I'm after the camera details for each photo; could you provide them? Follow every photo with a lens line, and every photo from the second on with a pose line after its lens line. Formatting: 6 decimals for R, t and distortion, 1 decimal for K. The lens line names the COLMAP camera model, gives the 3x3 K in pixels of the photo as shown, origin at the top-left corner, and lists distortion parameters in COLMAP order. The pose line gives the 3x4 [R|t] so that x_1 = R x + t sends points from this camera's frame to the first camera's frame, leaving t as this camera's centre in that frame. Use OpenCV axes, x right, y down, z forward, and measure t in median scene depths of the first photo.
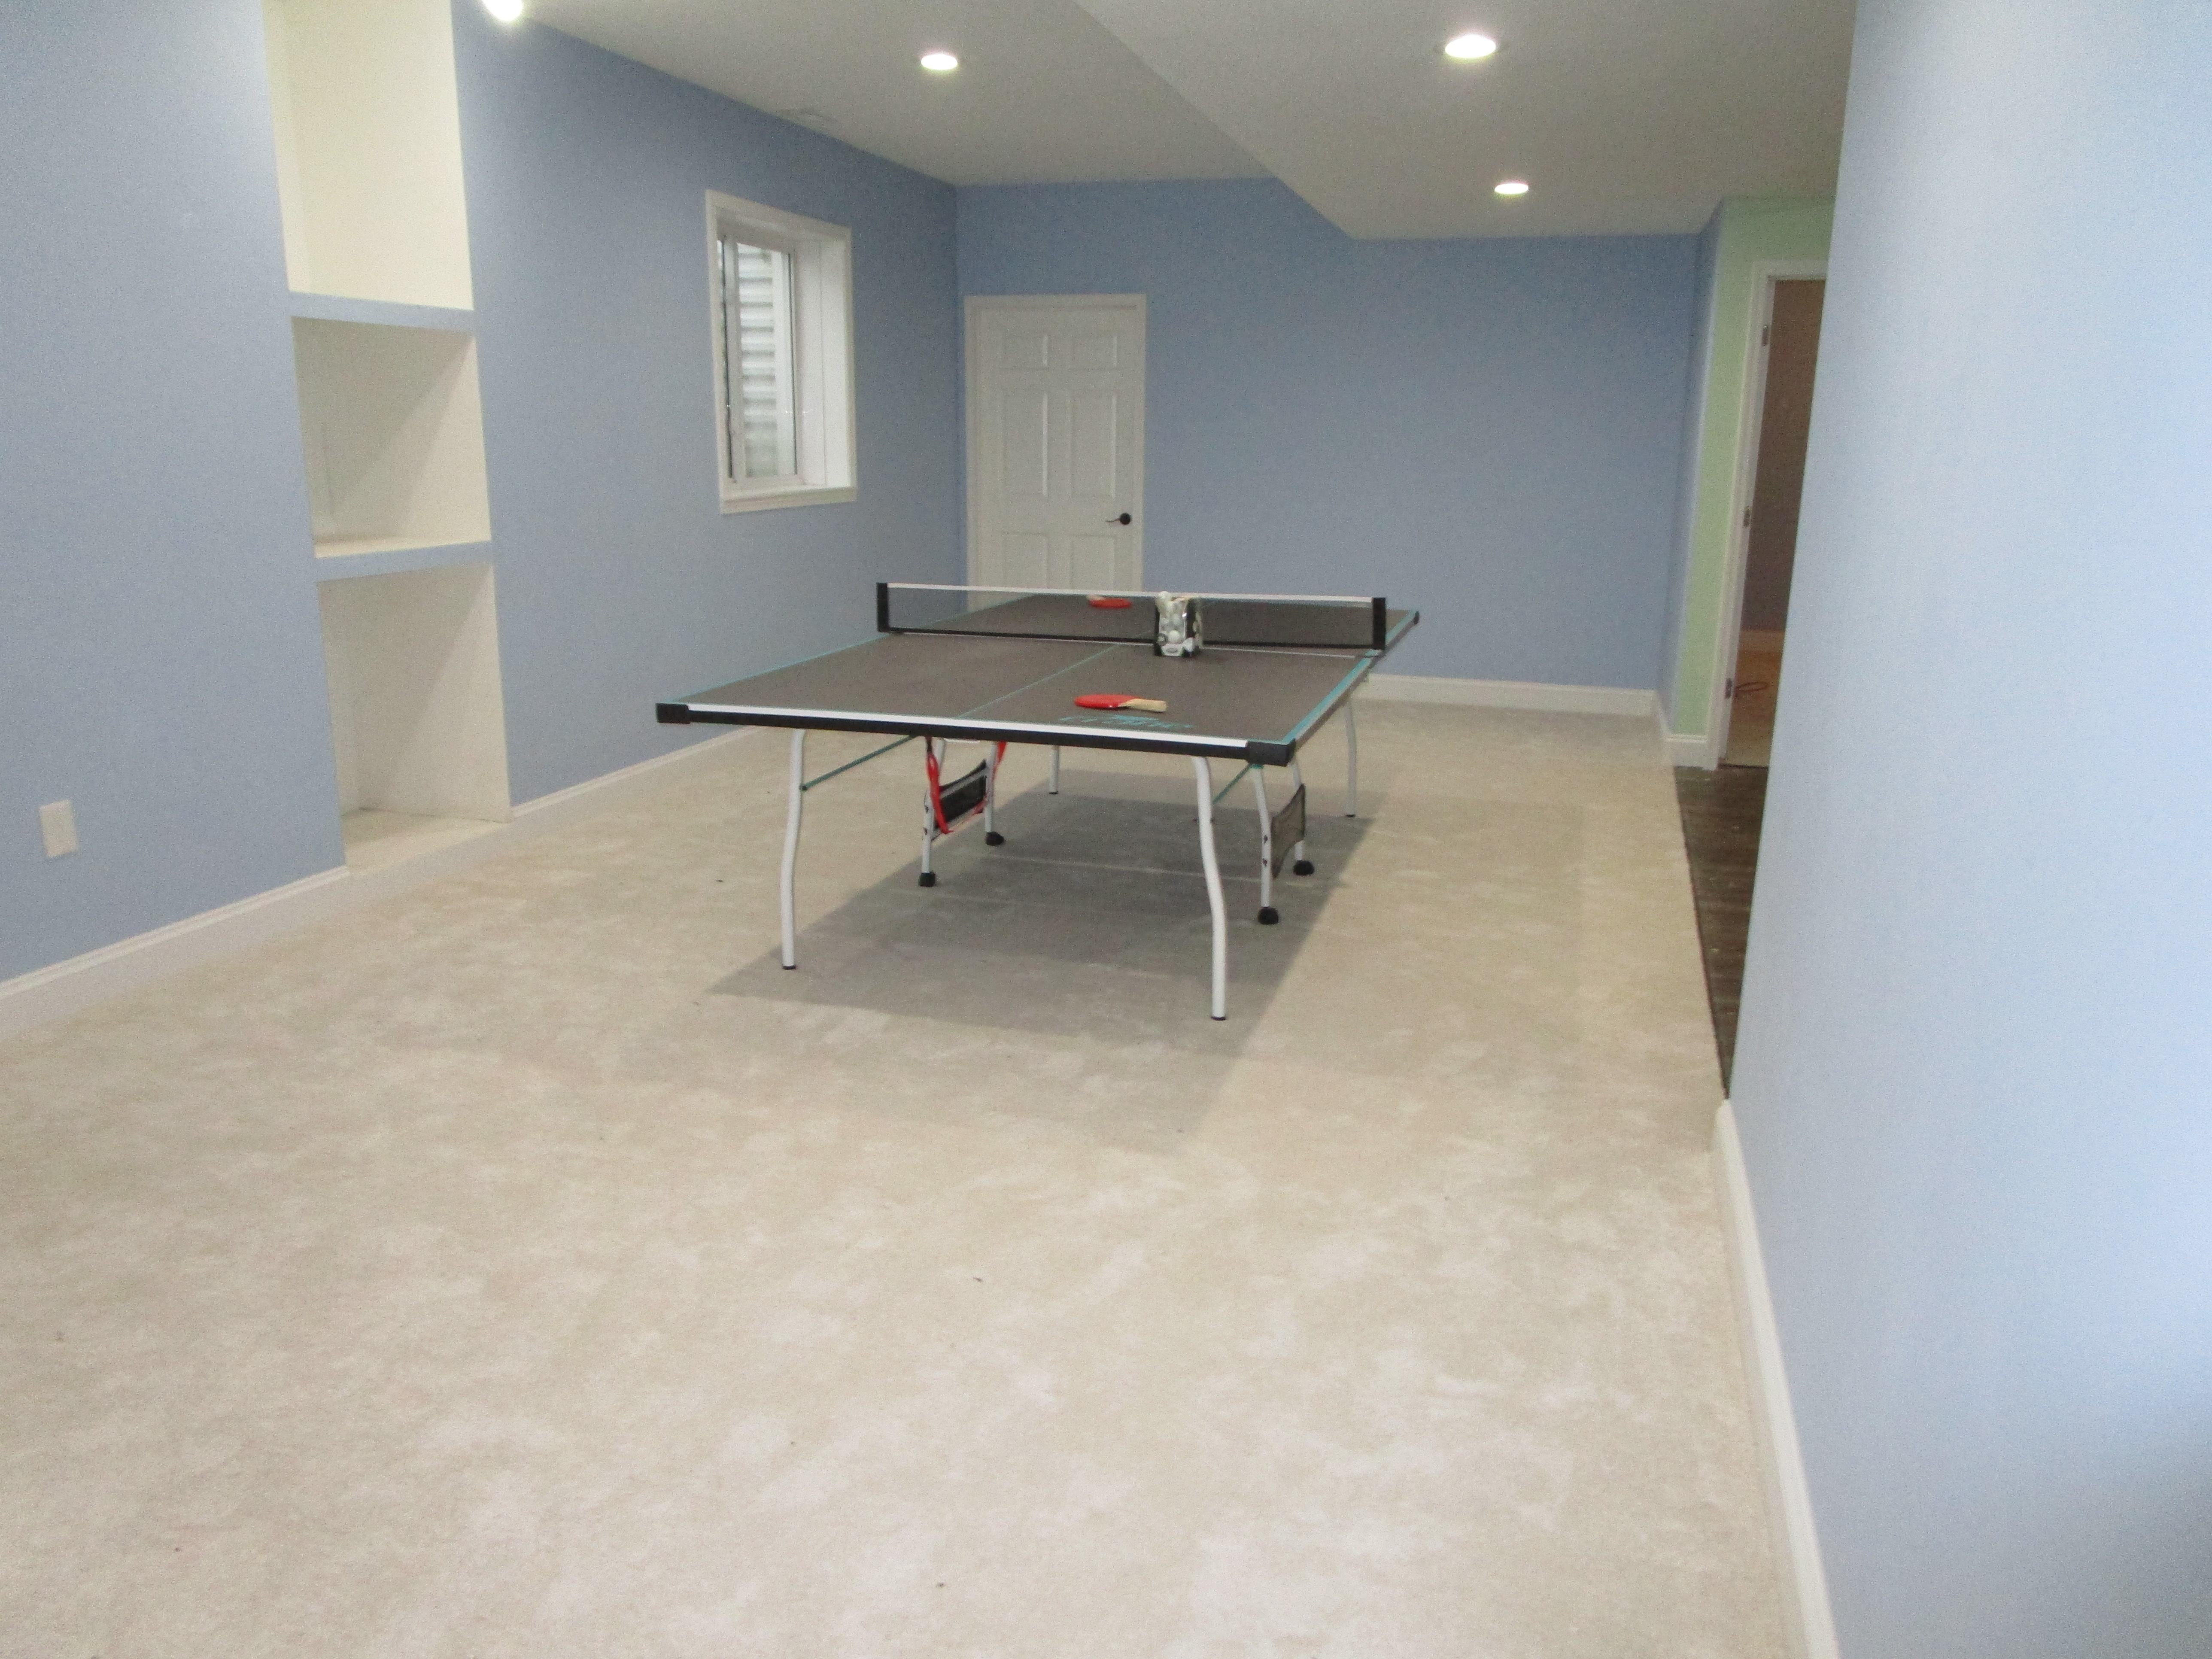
lens RADIAL K [[1601.2, 0, 1114.5], [0, 1601.2, 825.7], [0, 0, 1]] dist [-0.014697, 0.010233]
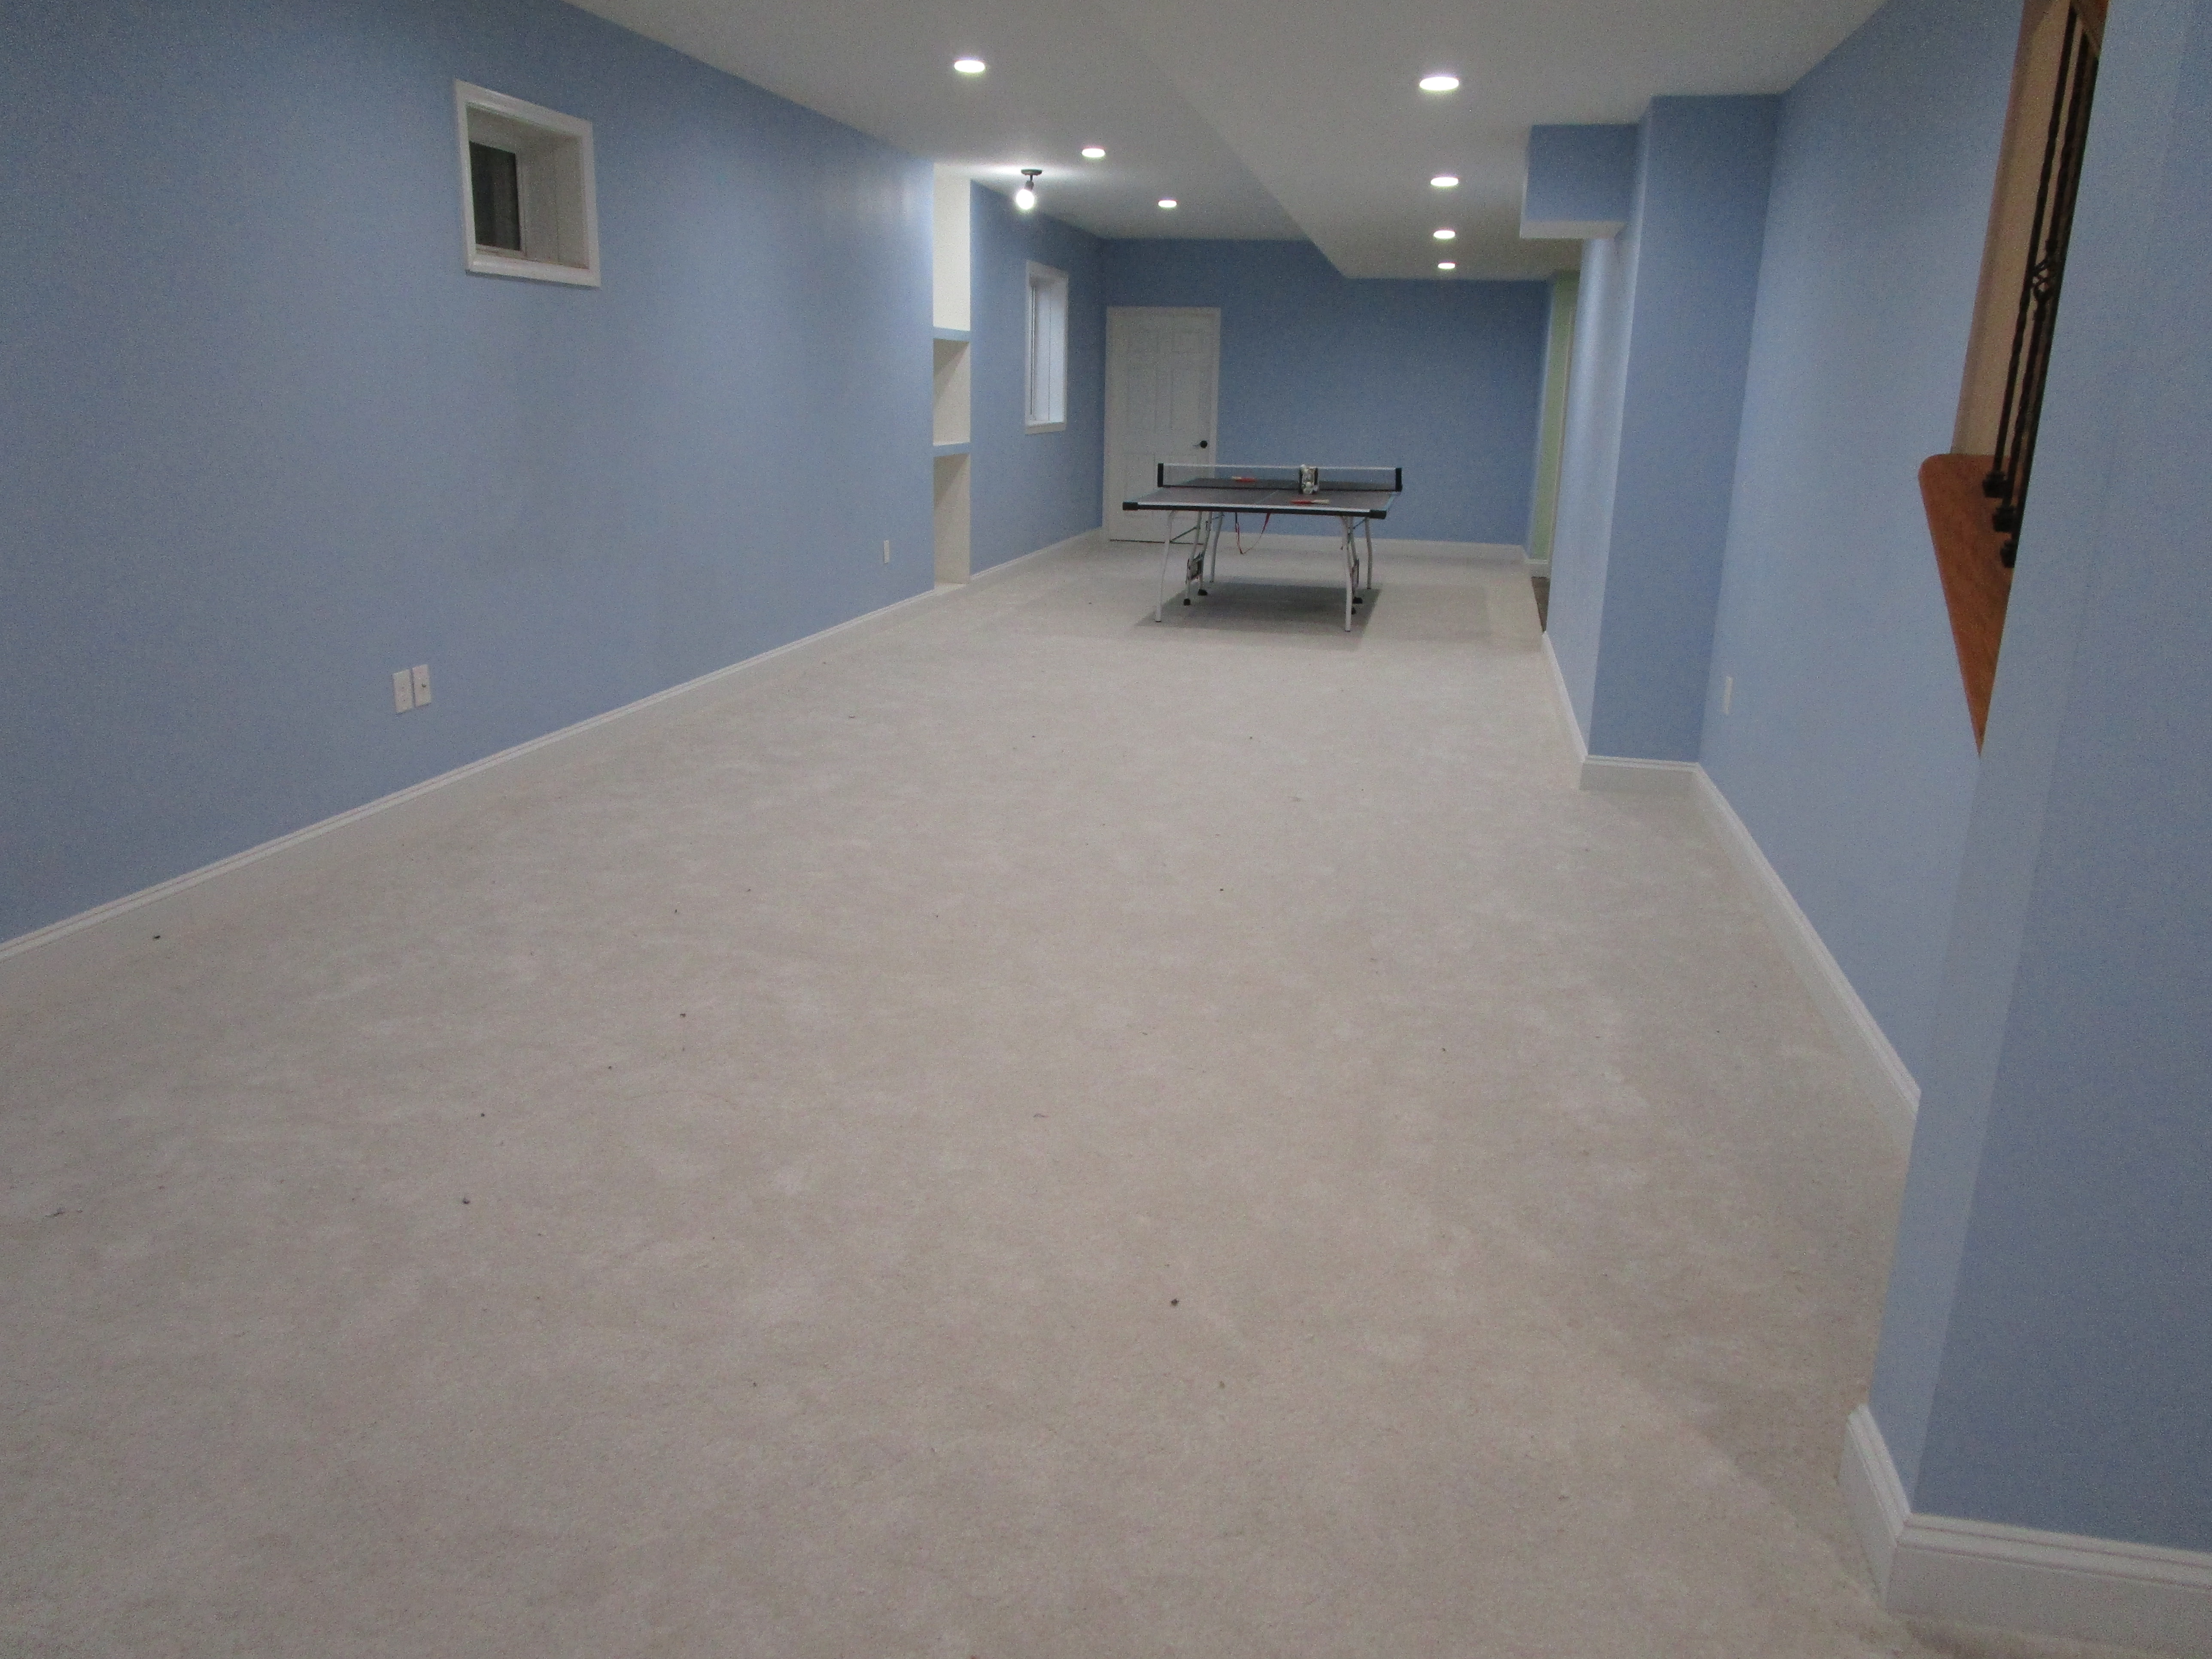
lens RADIAL K [[1601.2, 0, 1096.9], [0, 1601.2, 829.7], [0, 0, 1]] dist [-0.014697, 0.010233]
pose [[0.997779, -0.011866, 0.065539, -0.370563], [0.009970, 0.999525, 0.029173, 0.267217], [-0.065854, -0.028455, 0.997423, -1.105603]]
